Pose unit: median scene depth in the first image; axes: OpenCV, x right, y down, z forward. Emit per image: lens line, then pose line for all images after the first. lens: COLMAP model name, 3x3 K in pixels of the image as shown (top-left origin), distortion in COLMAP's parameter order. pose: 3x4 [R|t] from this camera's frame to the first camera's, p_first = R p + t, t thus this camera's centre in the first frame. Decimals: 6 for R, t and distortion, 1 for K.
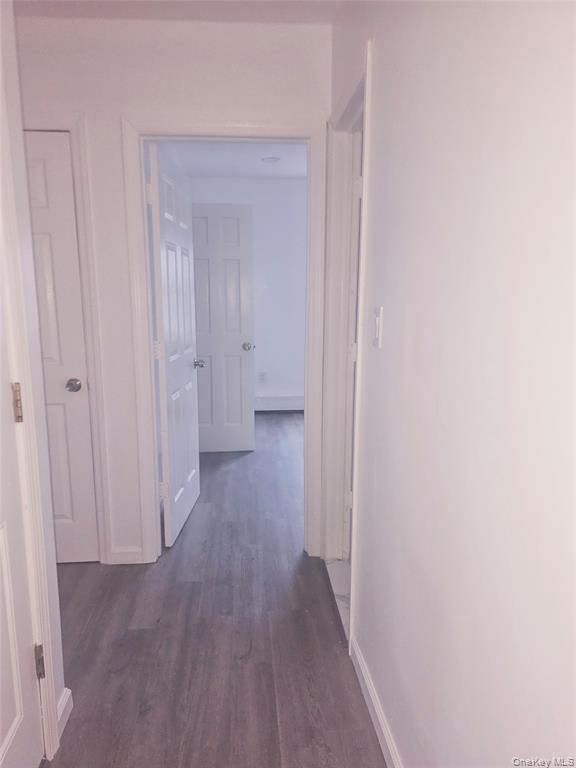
lens RADIAL K [[517.3, 0, 286.5], [0, 517.3, 388.9], [0, 0, 1]] dist [0.000857, -0.014965]
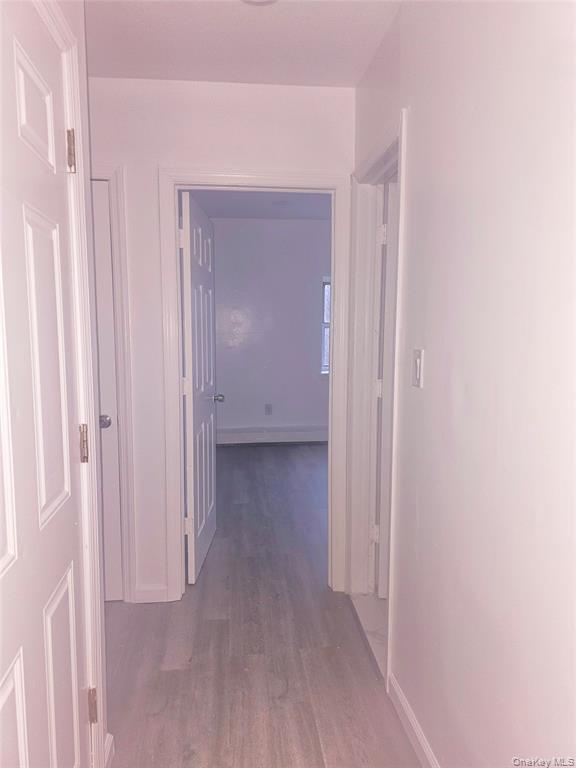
lens RADIAL K [[517.3, 0, 288.0], [0, 517.3, 378.0], [0, 0, 1]] dist [0.000857, -0.014965]
pose [[0.999389, -0.001733, 0.034903, -0.097295], [0.004444, 0.996963, -0.077749, -0.013798], [-0.034663, 0.077856, 0.996362, -0.033891]]
